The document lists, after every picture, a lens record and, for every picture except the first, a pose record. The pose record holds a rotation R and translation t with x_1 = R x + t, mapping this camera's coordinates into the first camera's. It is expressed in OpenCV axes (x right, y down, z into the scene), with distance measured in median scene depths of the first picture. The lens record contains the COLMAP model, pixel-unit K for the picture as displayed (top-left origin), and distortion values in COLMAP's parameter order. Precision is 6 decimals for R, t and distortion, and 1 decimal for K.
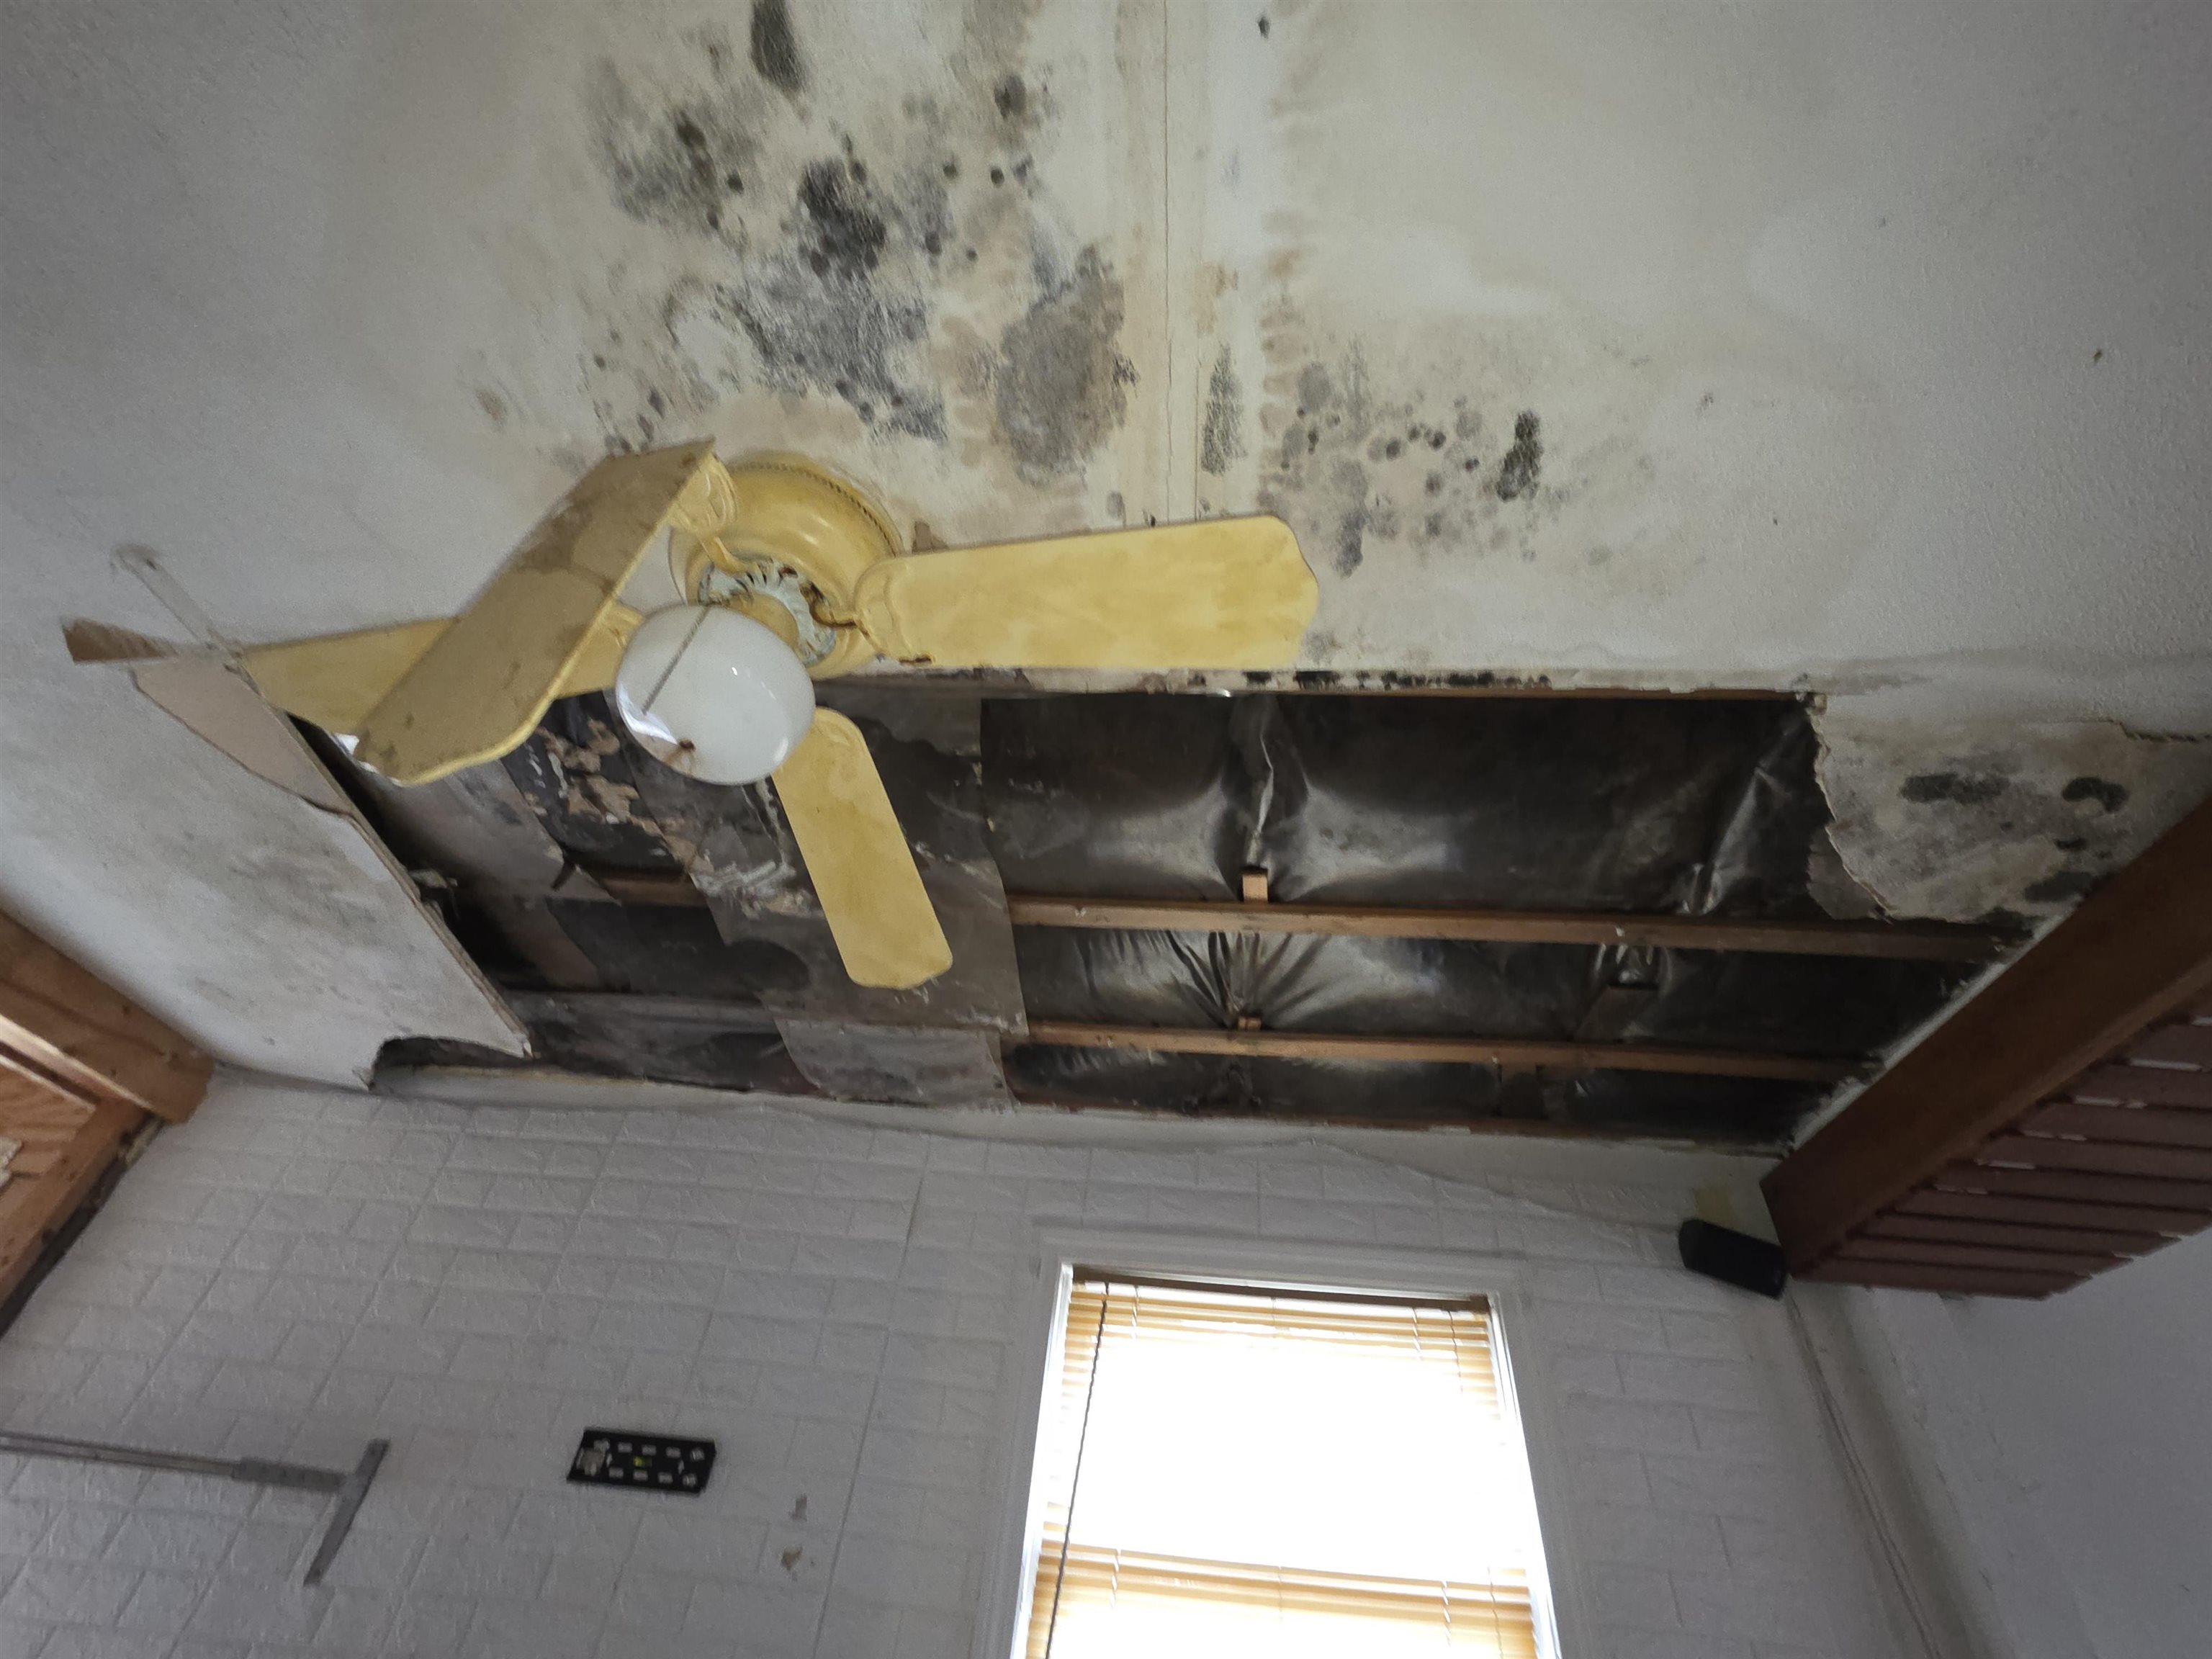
lens RADIAL K [[982.3, 0, 1097.7], [0, 982.3, 820.7], [0, 0, 1]] dist [0.010052, -0.000013]
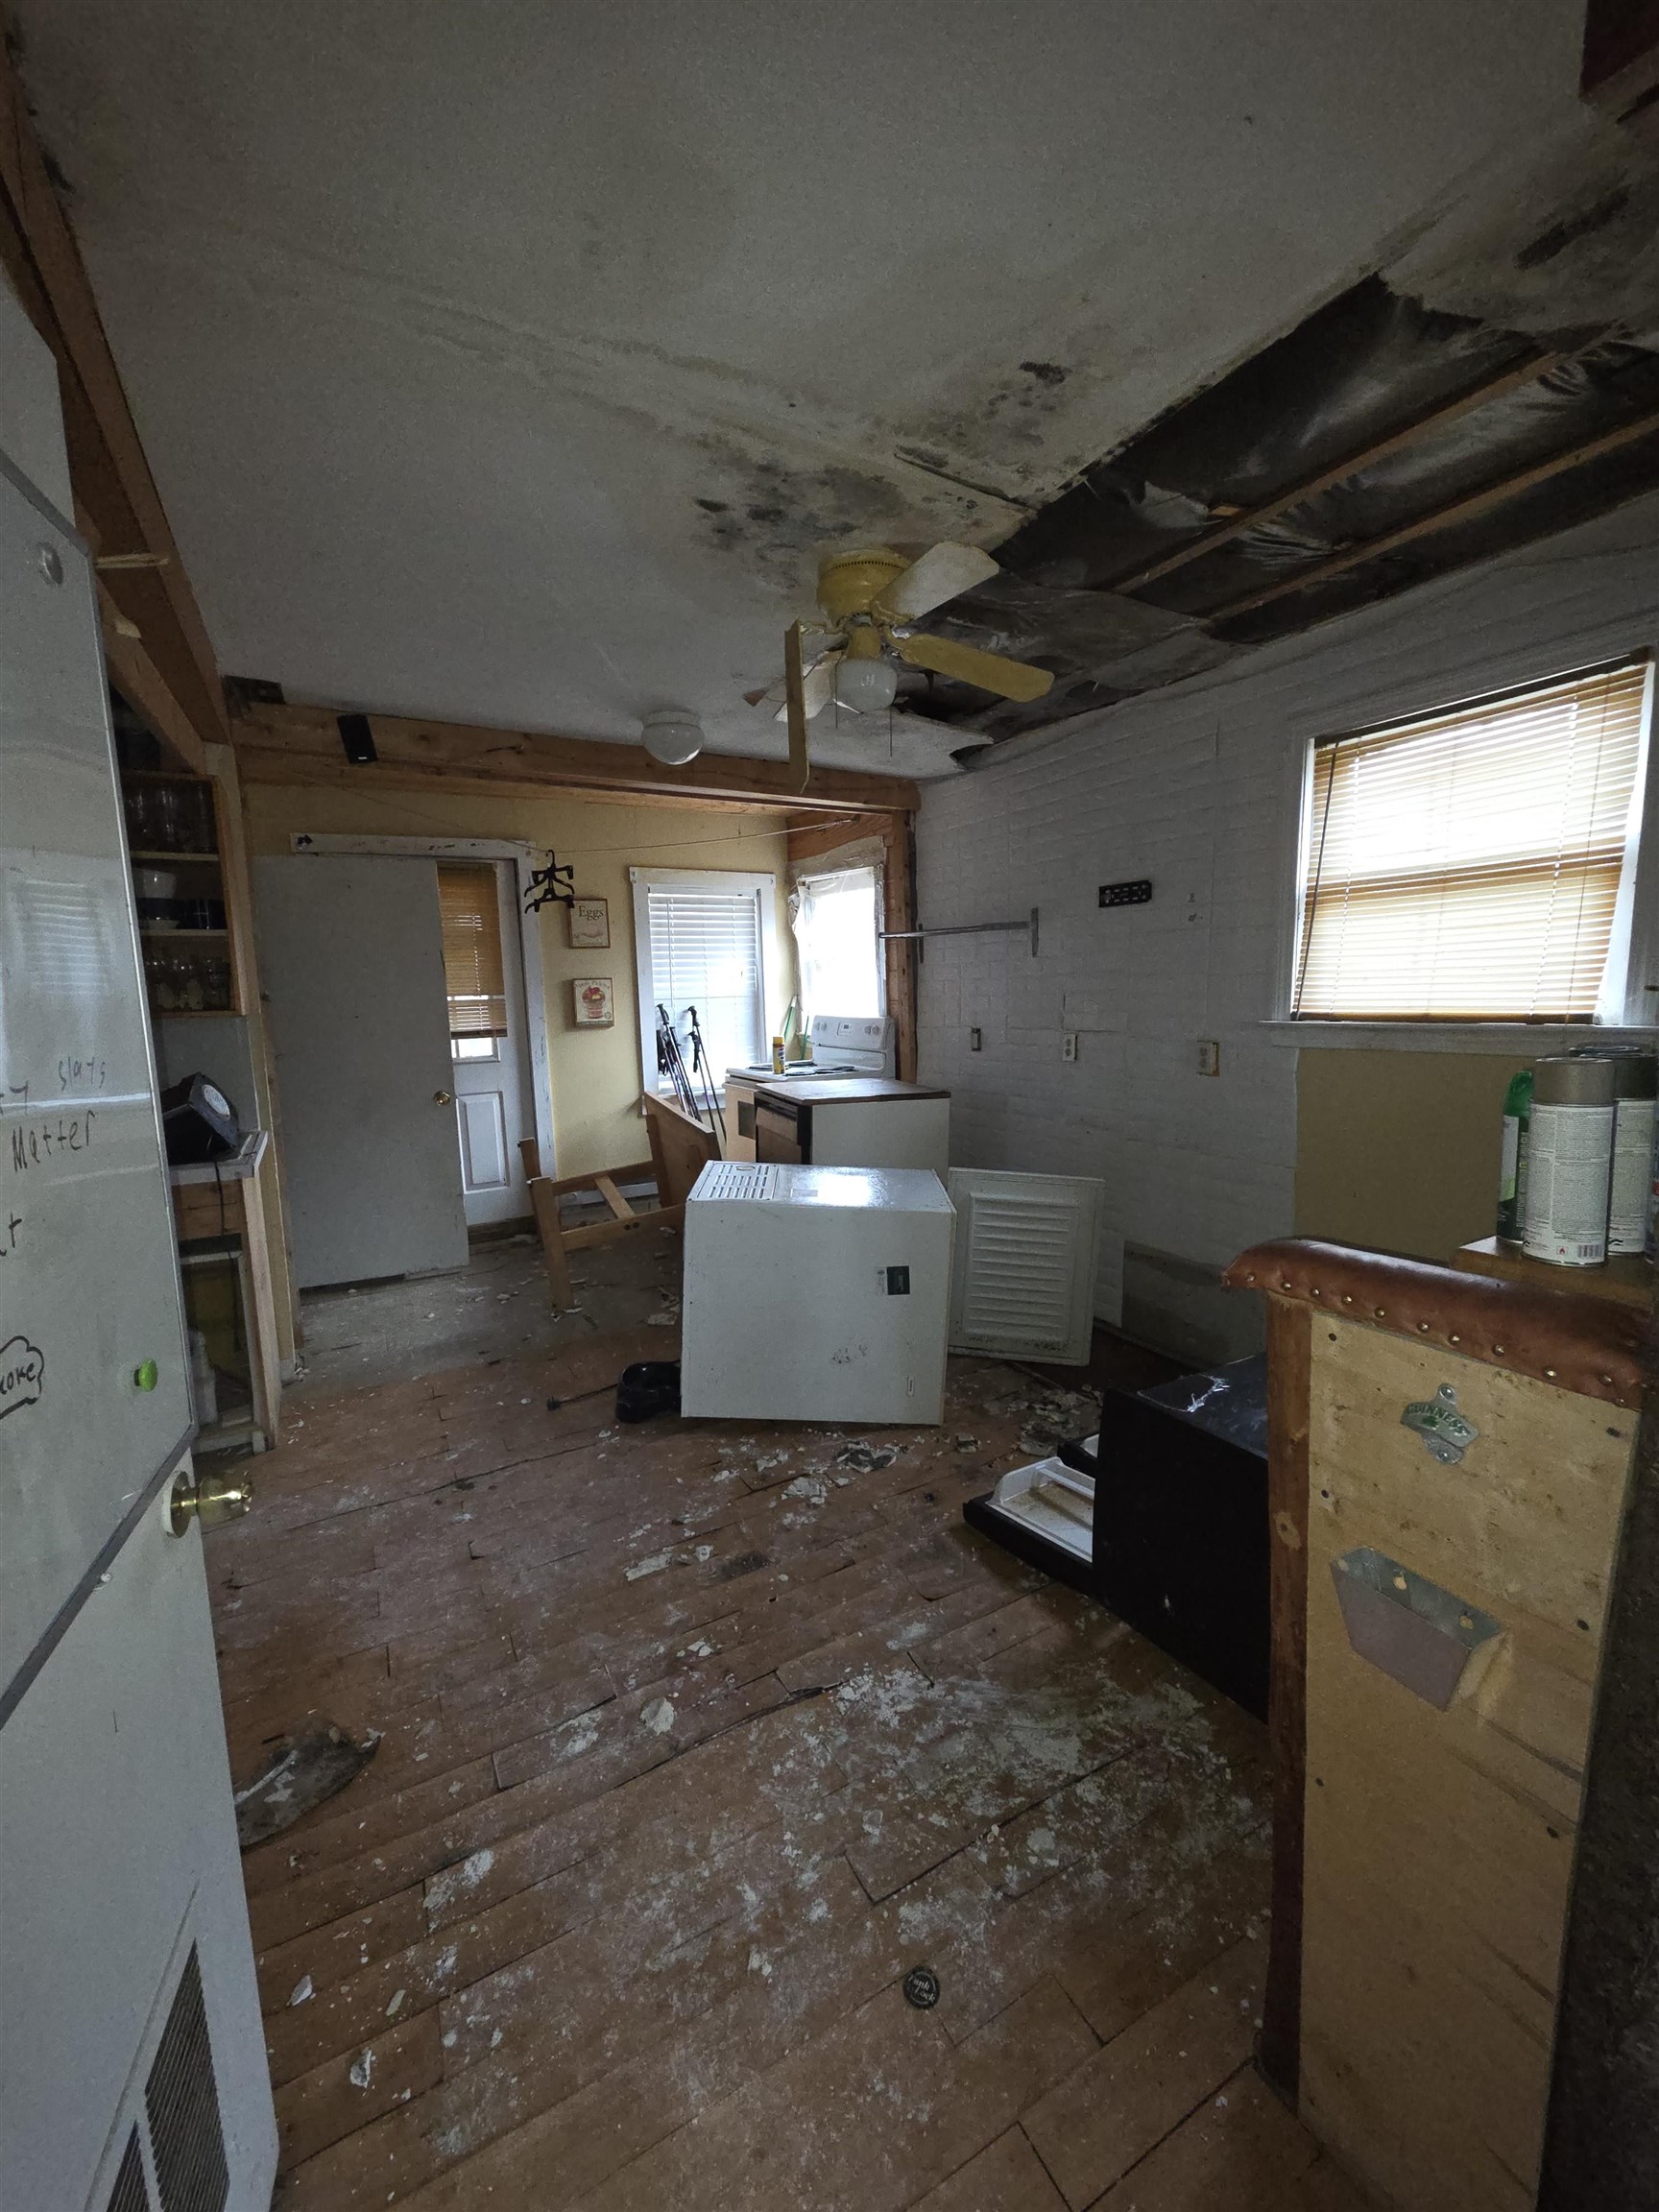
lens RADIAL K [[897.7, 0, 837.3], [0, 897.7, 1104.1], [0, 0, 1]] dist [-0.004340, -0.000082]
pose [[0.537417, 0.001850, -0.843315, 0.807933], [0.610777, 0.688675, 0.390739, -0.162806], [0.581493, -0.725067, 0.368976, -0.380653]]
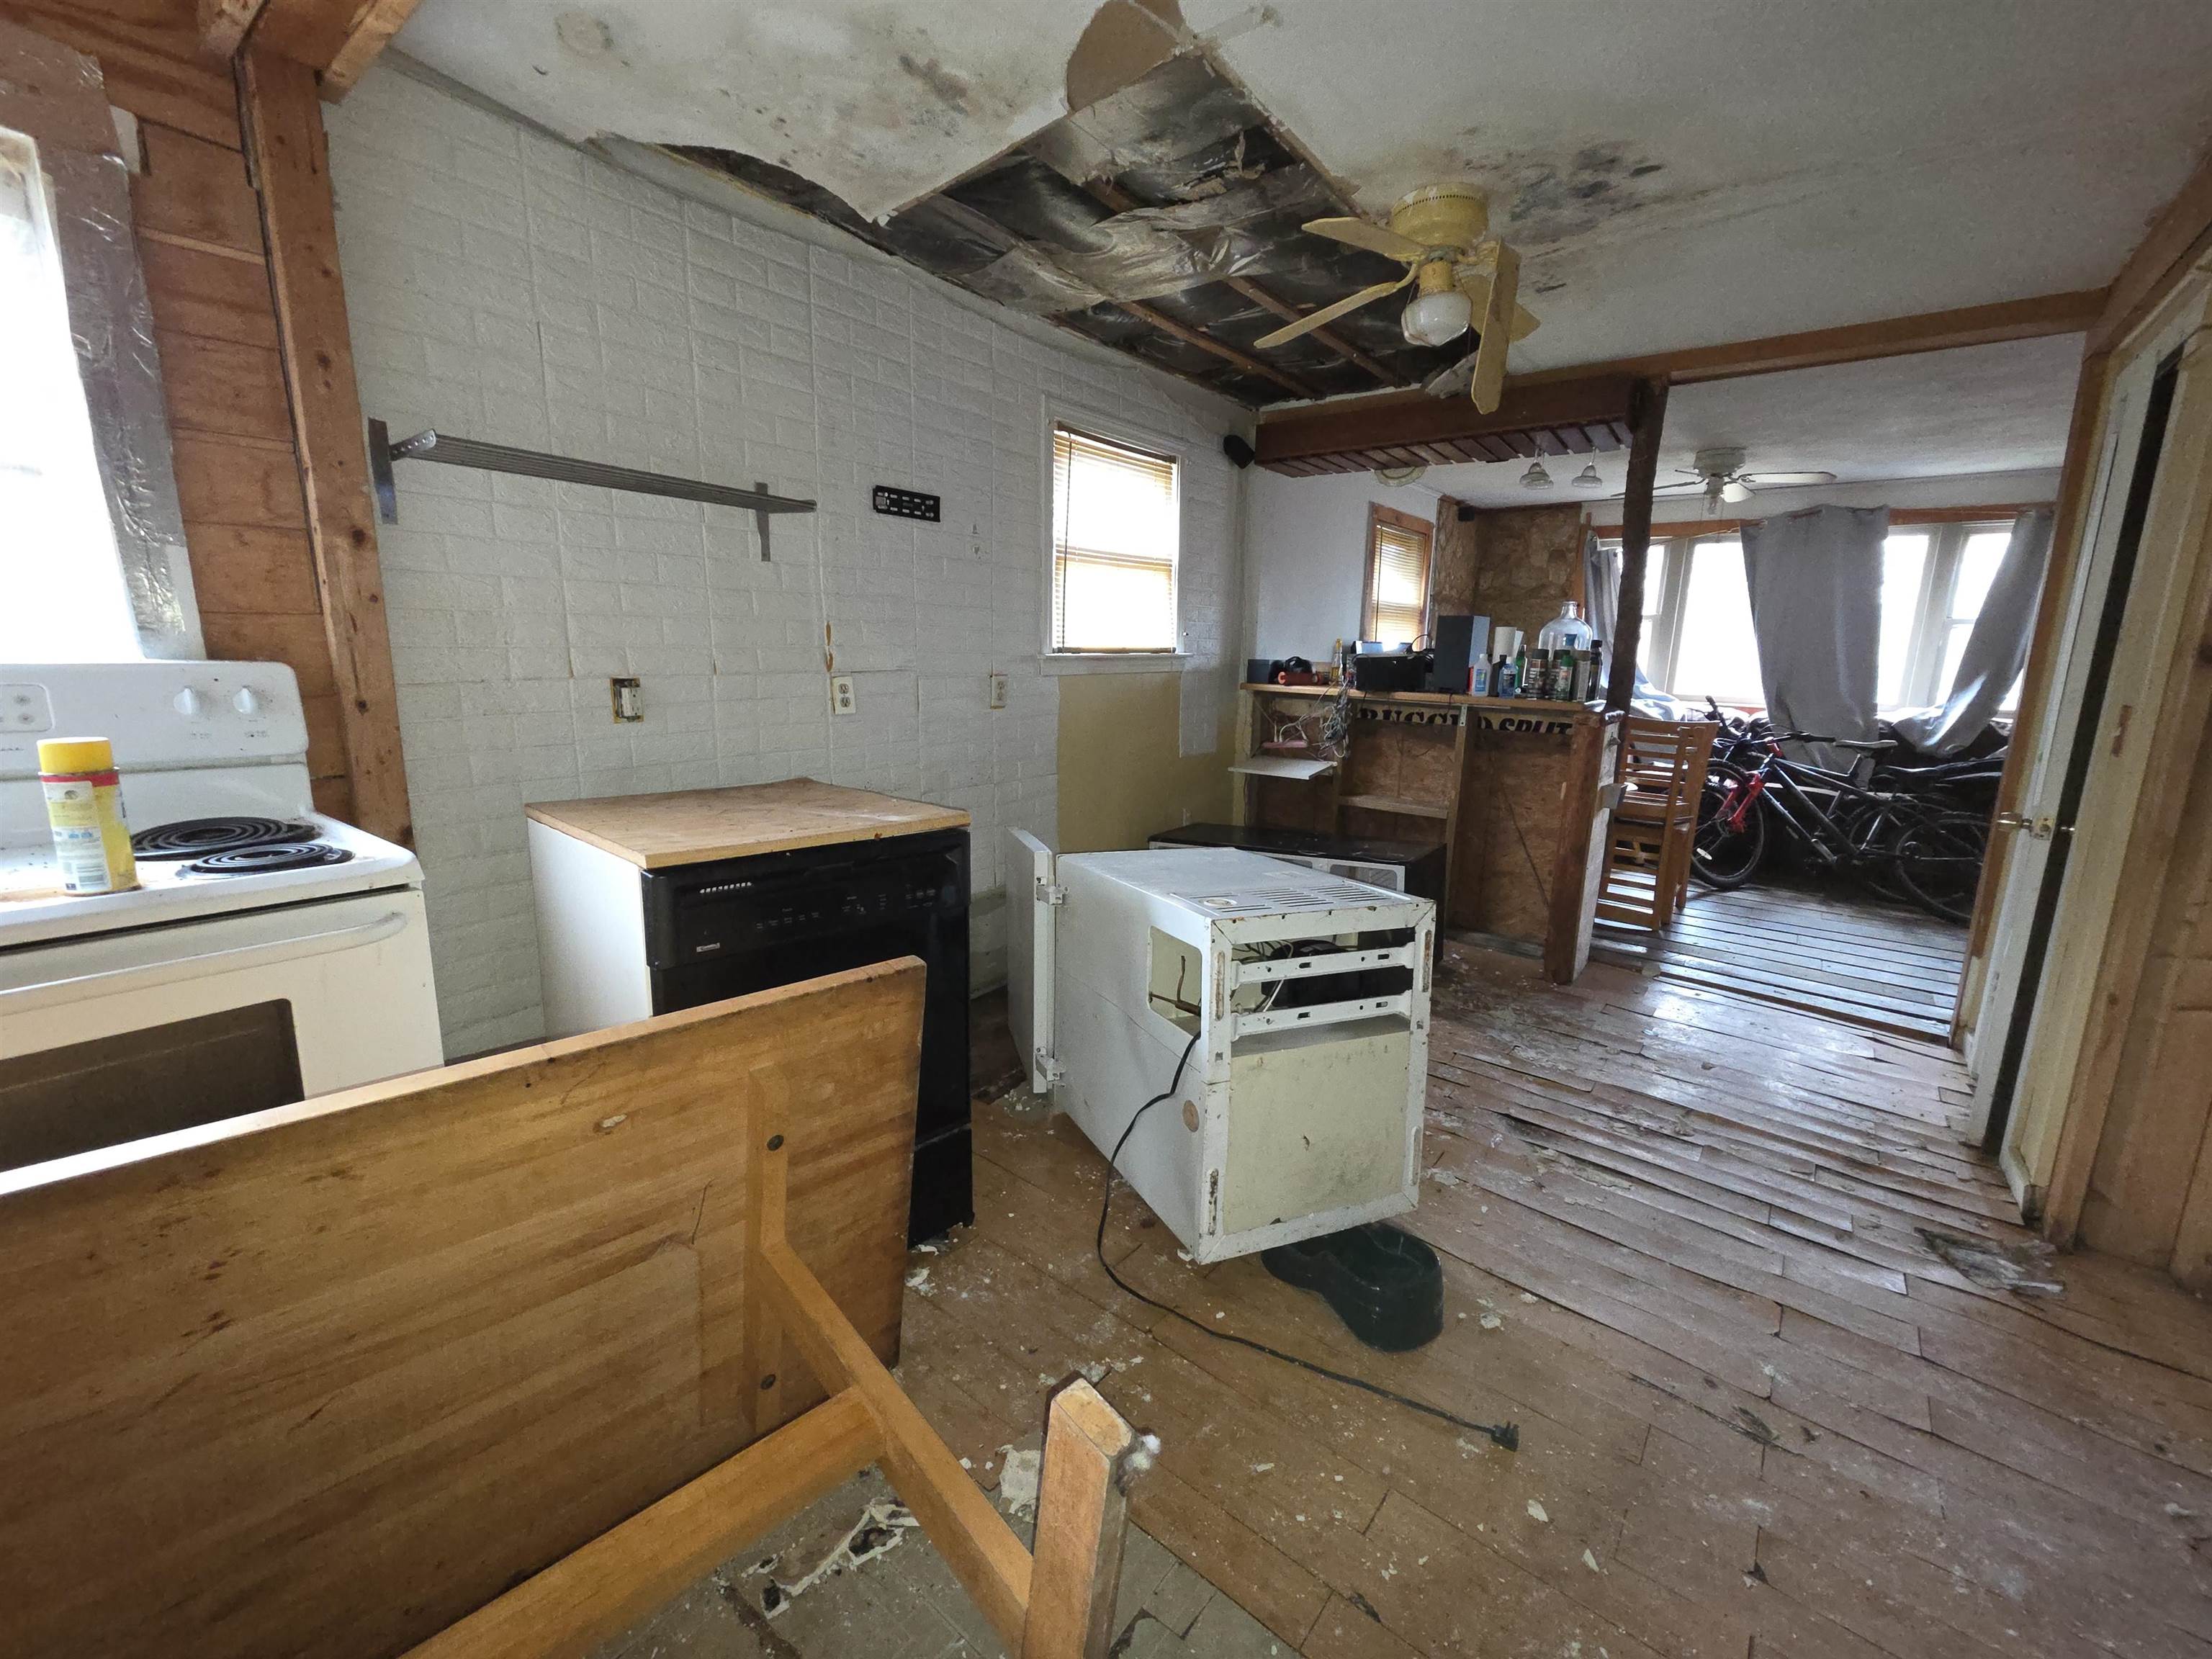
lens RADIAL K [[897.7, 0, 1104.1], [0, 897.7, 820.8], [0, 0, 1]] dist [-0.004340, -0.000082]
pose [[0.567808, -0.238105, 0.787972, -1.620999], [-0.517548, 0.641115, 0.566670, -0.079148], [-0.640108, -0.729573, 0.240799, -0.025780]]
